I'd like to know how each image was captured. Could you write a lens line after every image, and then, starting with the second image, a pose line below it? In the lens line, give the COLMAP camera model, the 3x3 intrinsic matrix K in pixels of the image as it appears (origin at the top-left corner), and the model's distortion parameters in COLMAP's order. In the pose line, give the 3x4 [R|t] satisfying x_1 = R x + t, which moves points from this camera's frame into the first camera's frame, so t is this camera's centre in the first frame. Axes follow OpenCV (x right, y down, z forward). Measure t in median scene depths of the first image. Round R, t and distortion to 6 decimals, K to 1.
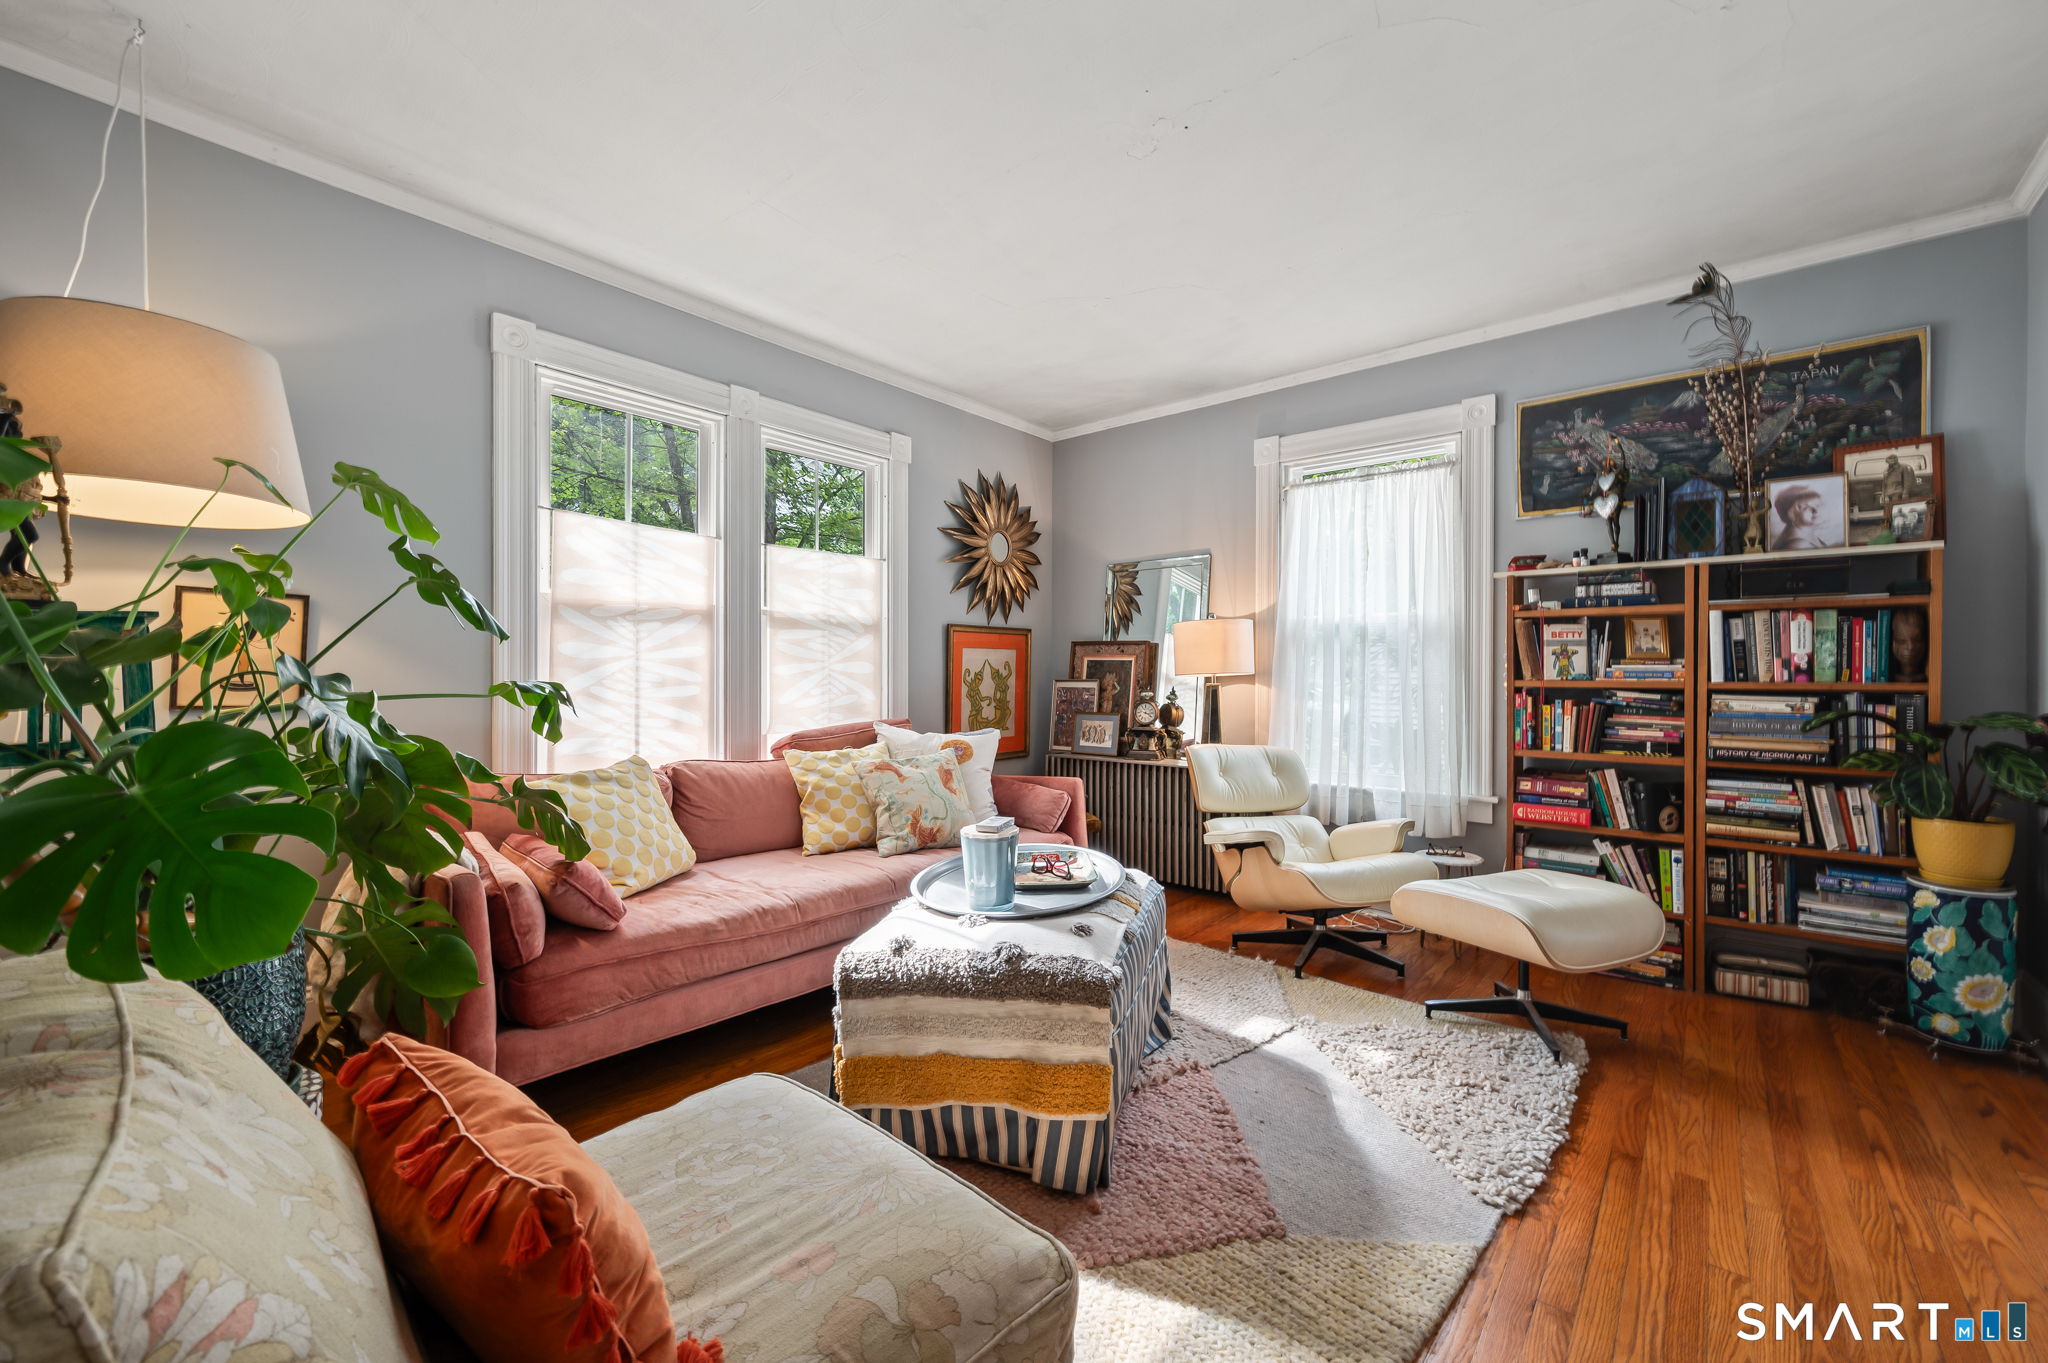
lens RADIAL K [[786.8, 0, 1019.5], [0, 786.8, 676.3], [0, 0, 1]] dist [-0.000469, -0.000076]
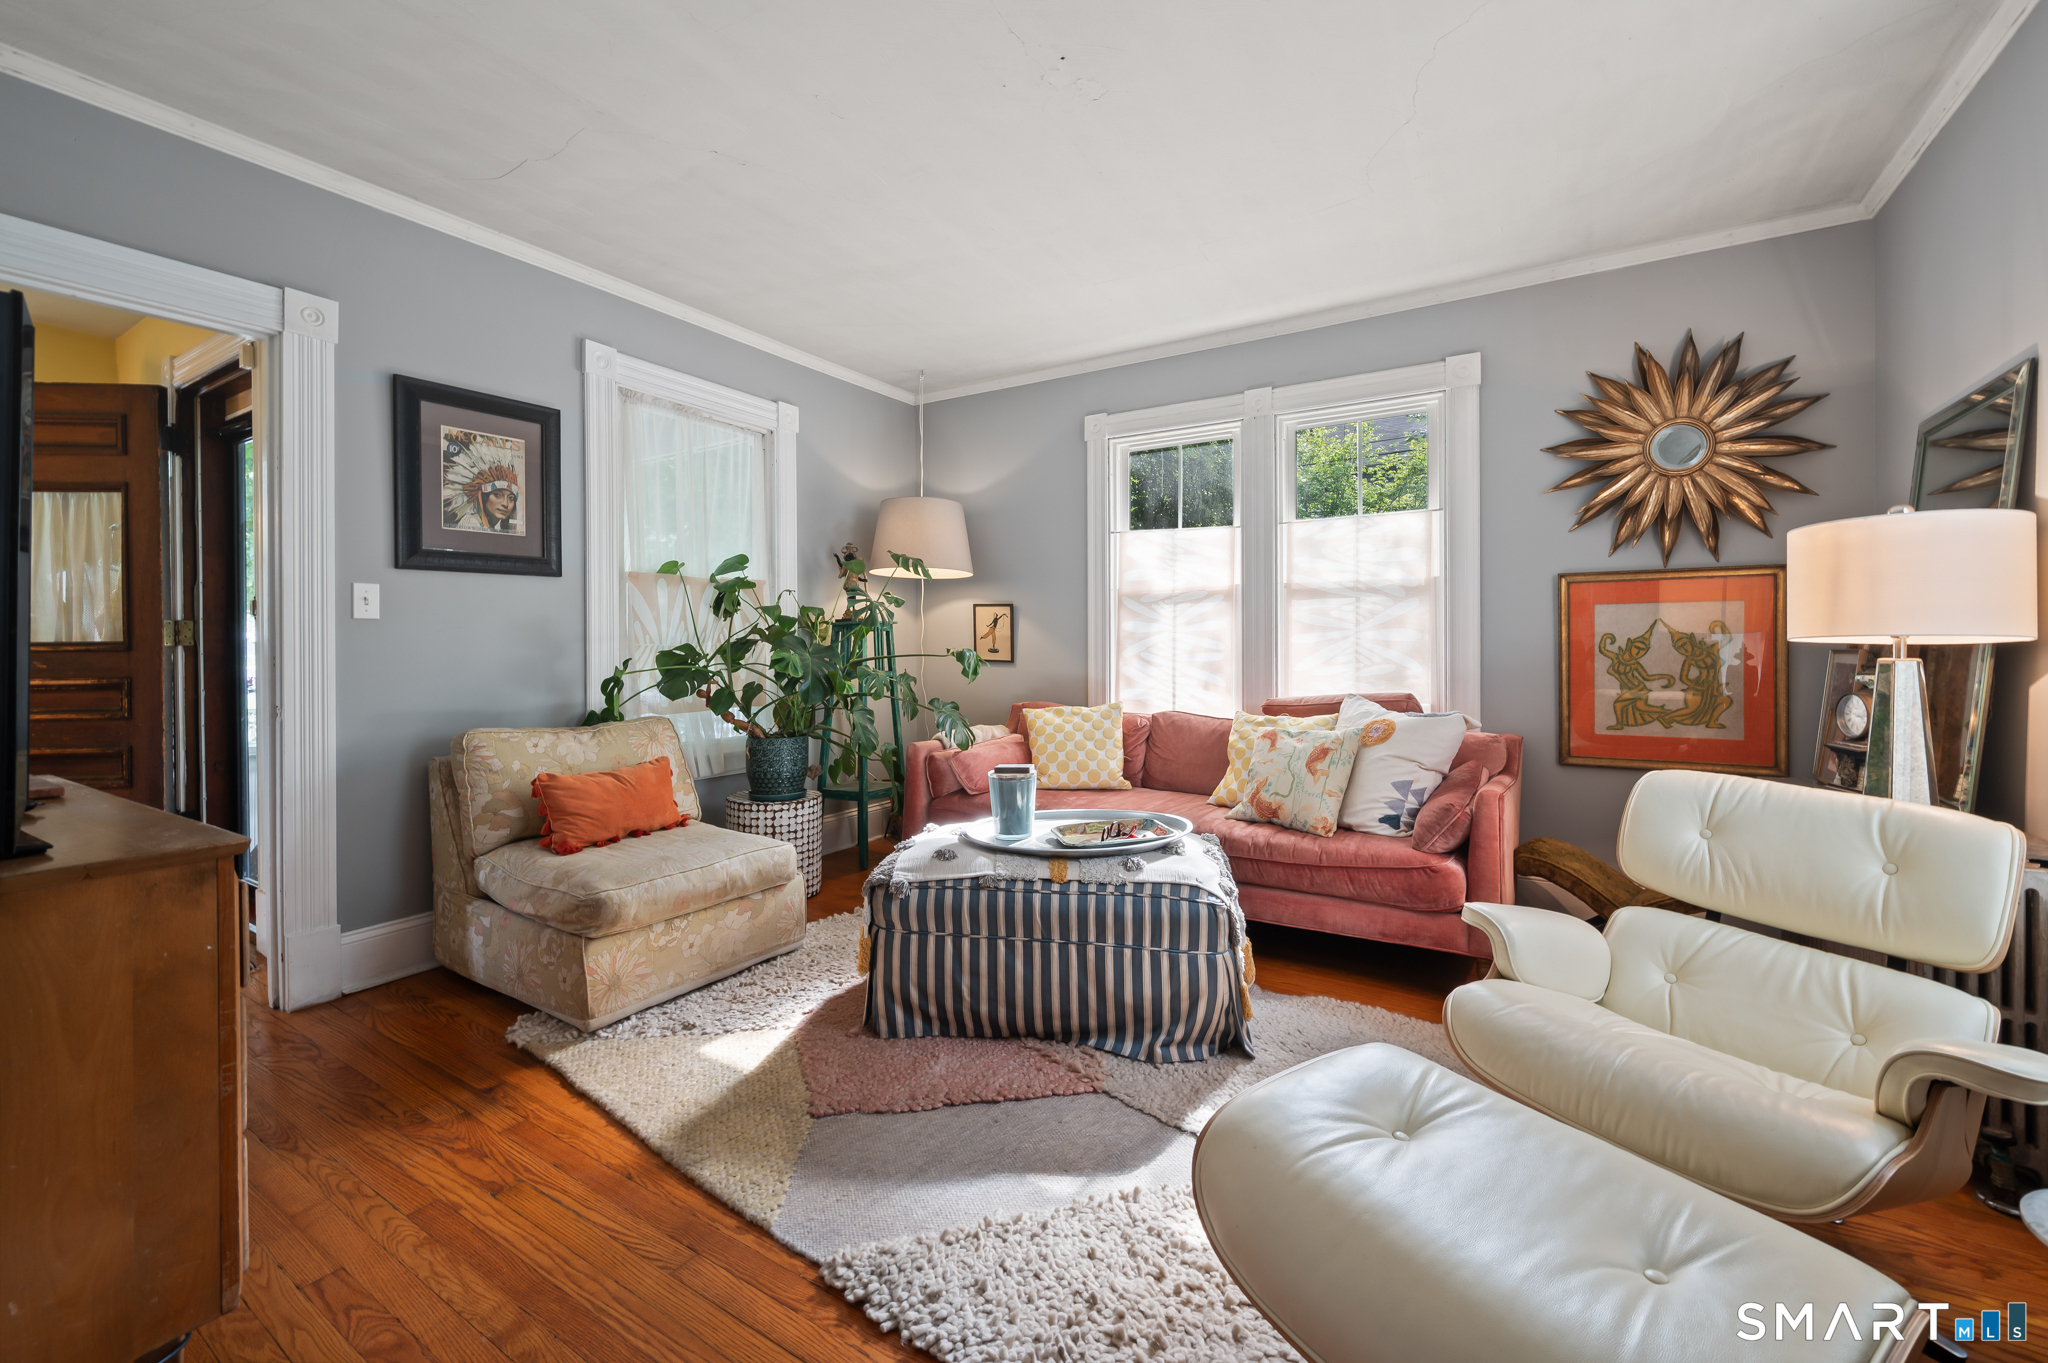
lens RADIAL K [[822.6, 0, 1095.4], [0, 822.6, 643.6], [0, 0, 1]] dist [0.000706, 0.000720]
pose [[0.204469, -0.007094, -0.978847, 0.748020], [0.000852, 0.999975, -0.007070, 0.005800], [0.978873, 0.000611, 0.204470, 0.530354]]
